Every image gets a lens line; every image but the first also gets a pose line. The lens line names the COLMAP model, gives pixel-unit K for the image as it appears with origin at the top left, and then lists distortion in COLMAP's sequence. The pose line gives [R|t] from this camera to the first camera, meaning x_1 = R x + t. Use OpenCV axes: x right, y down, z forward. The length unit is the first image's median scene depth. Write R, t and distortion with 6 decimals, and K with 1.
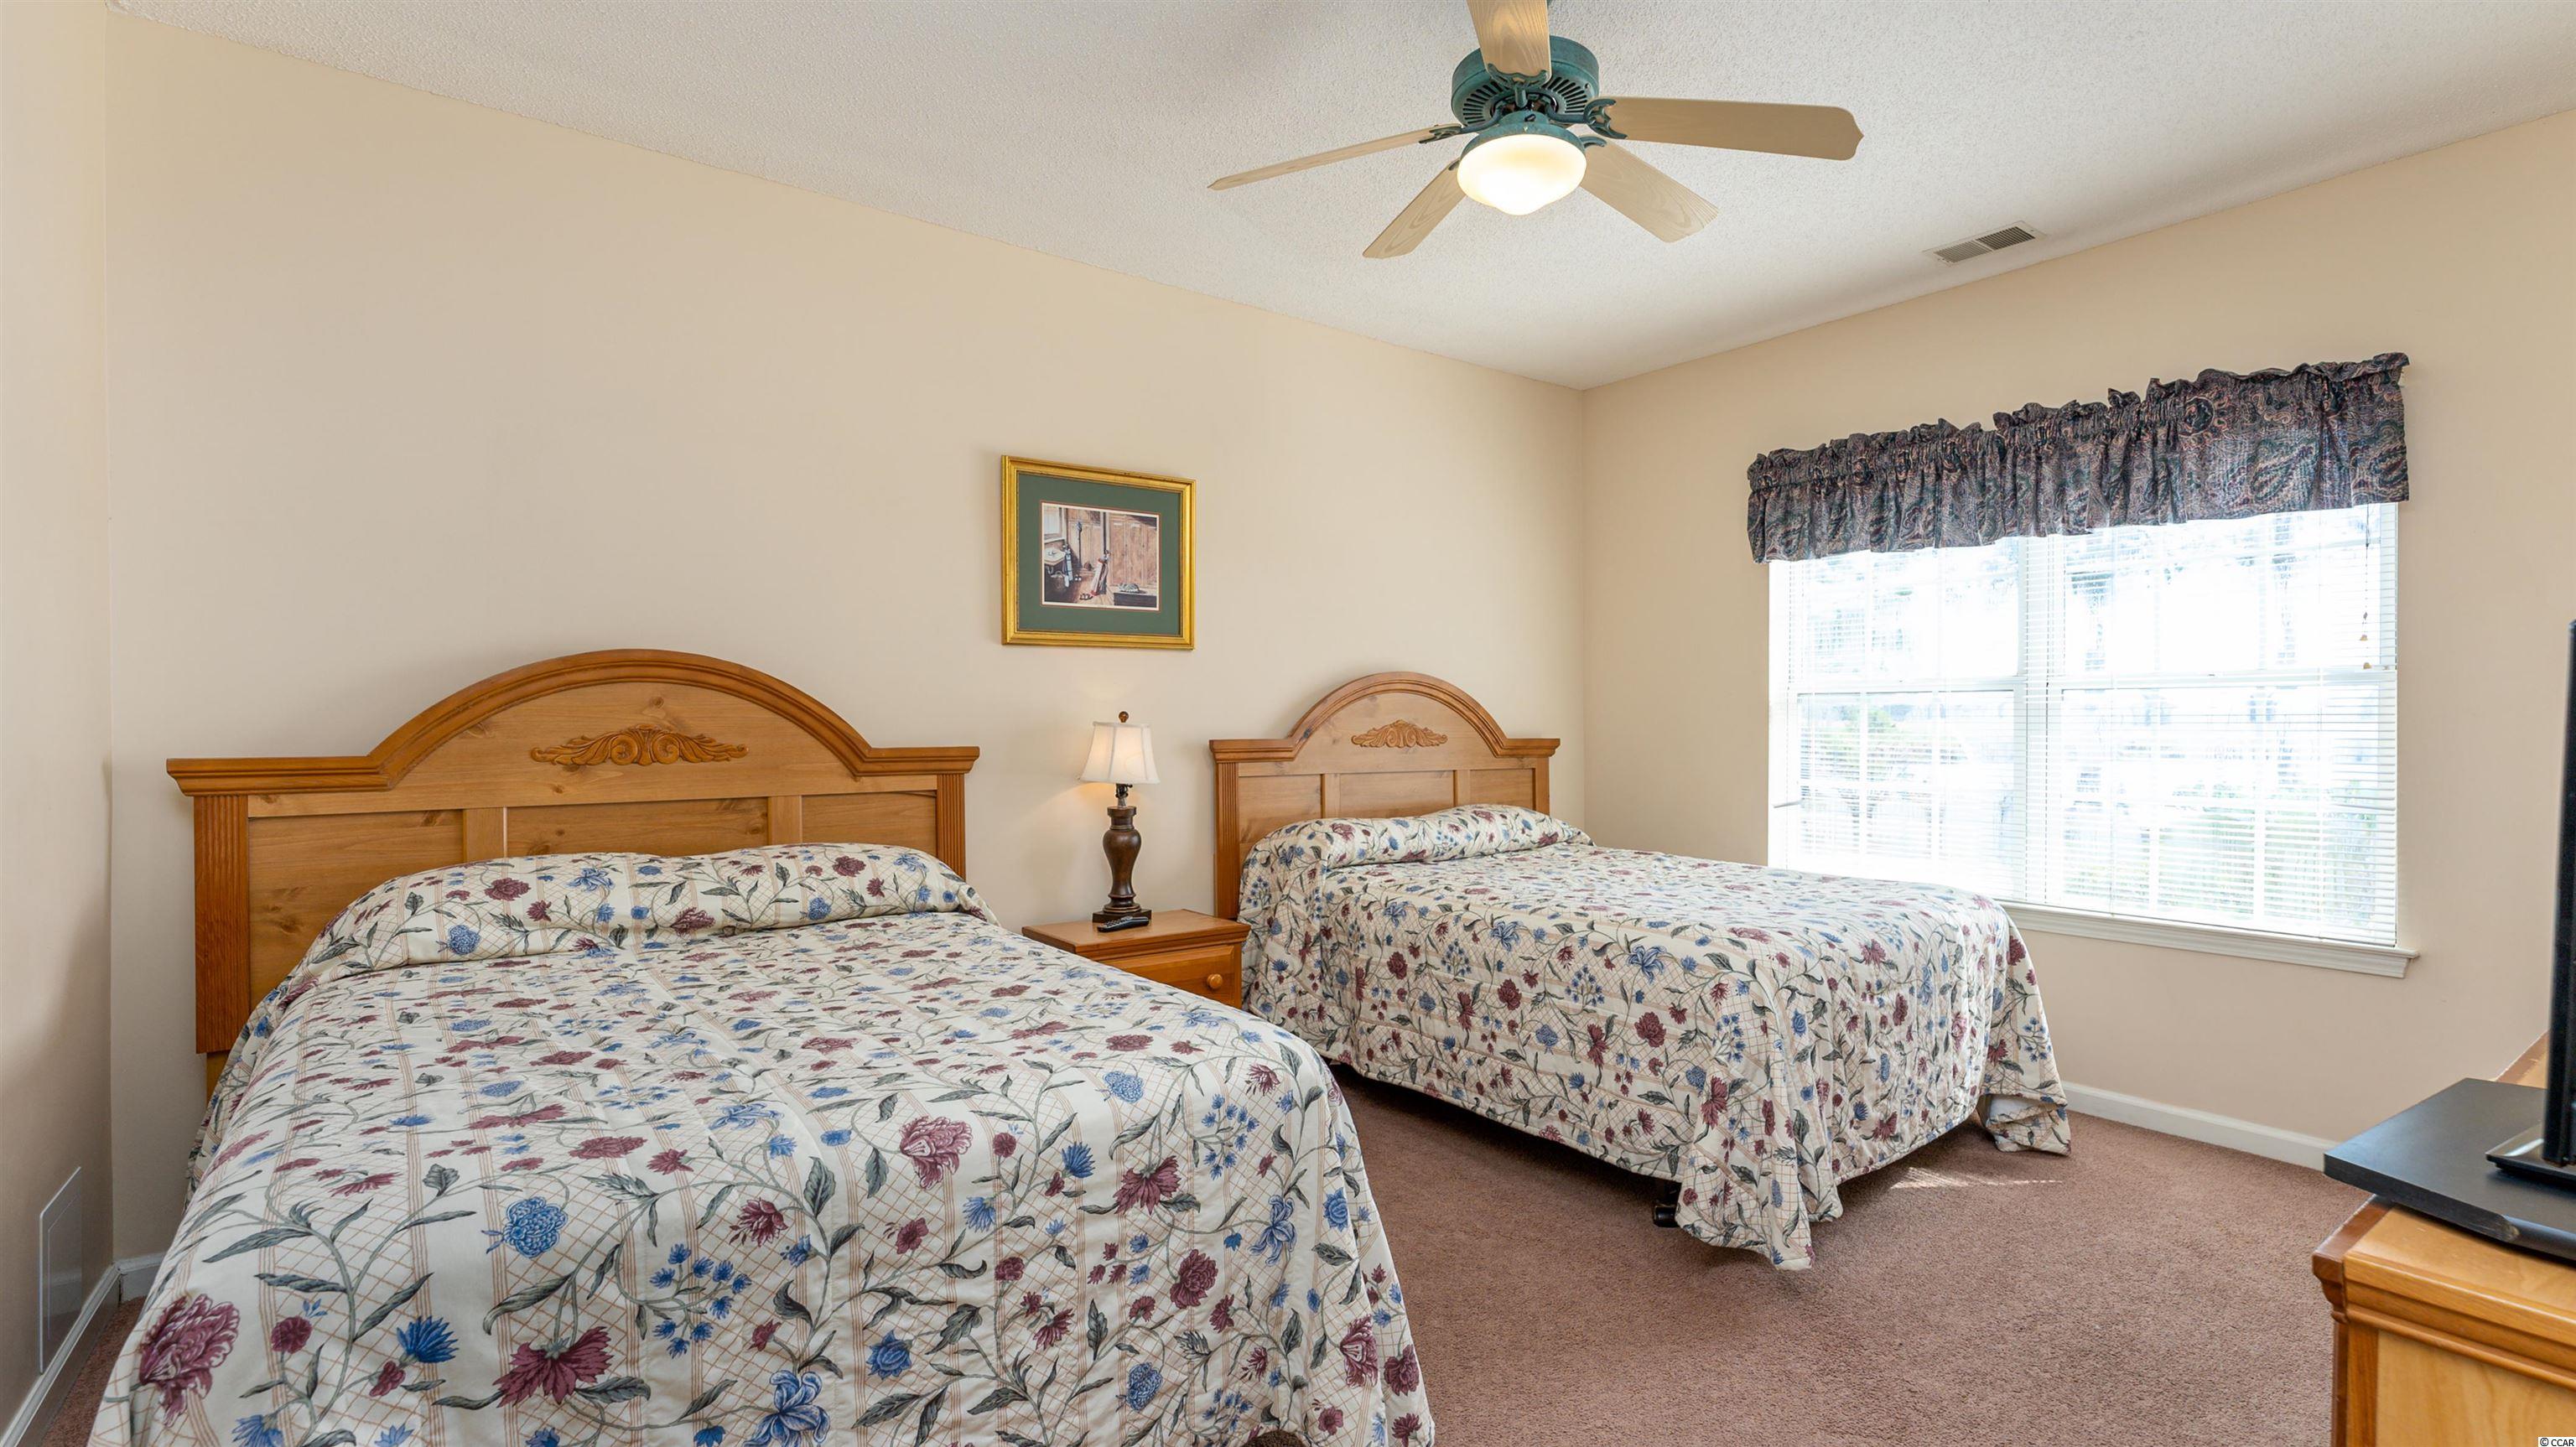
lens RADIAL K [[1174.3, 0, 1295.4], [0, 1174.3, 717.6], [0, 0, 1]] dist [0.001491, 0.000863]
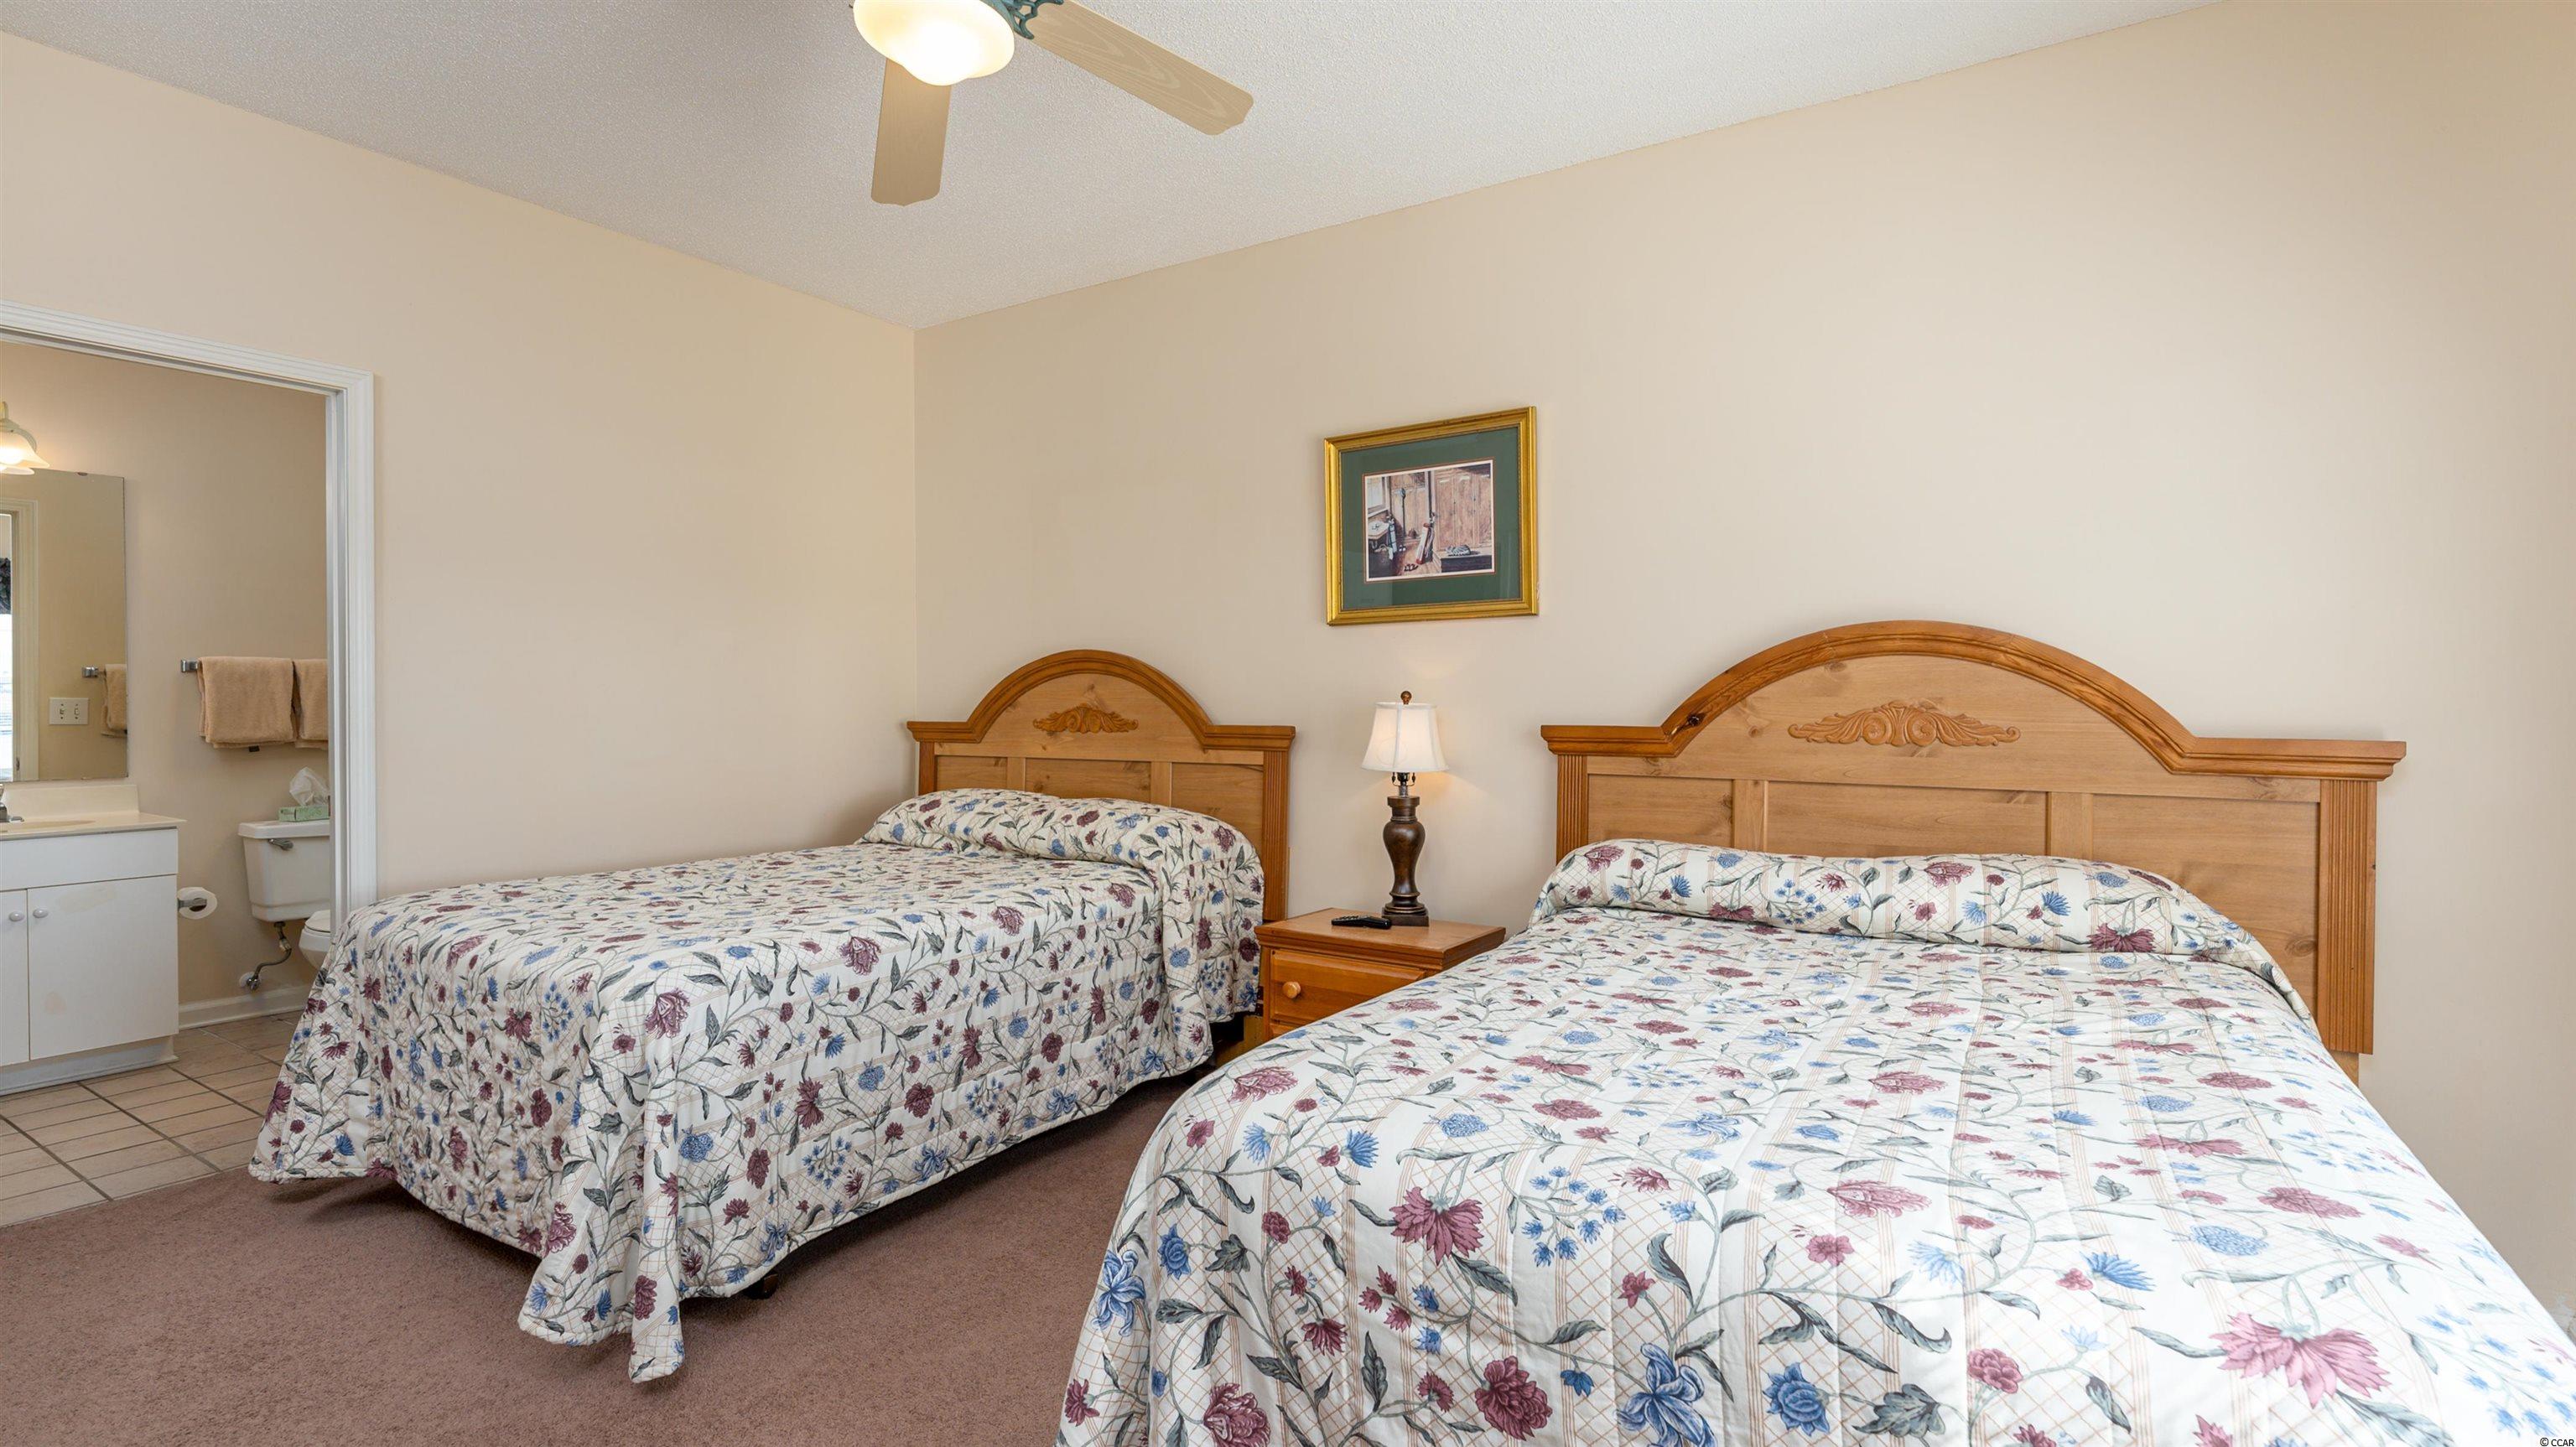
lens RADIAL K [[1178.7, 0, 1299.2], [0, 1178.7, 699.6], [0, 0, 1]] dist [-0.000295, 0.000408]
pose [[0.351101, -0.002447, -0.936335, 0.679637], [0.000538, 0.999997, -0.002412, 0.003649], [0.936338, 0.000343, 0.351101, 0.610087]]
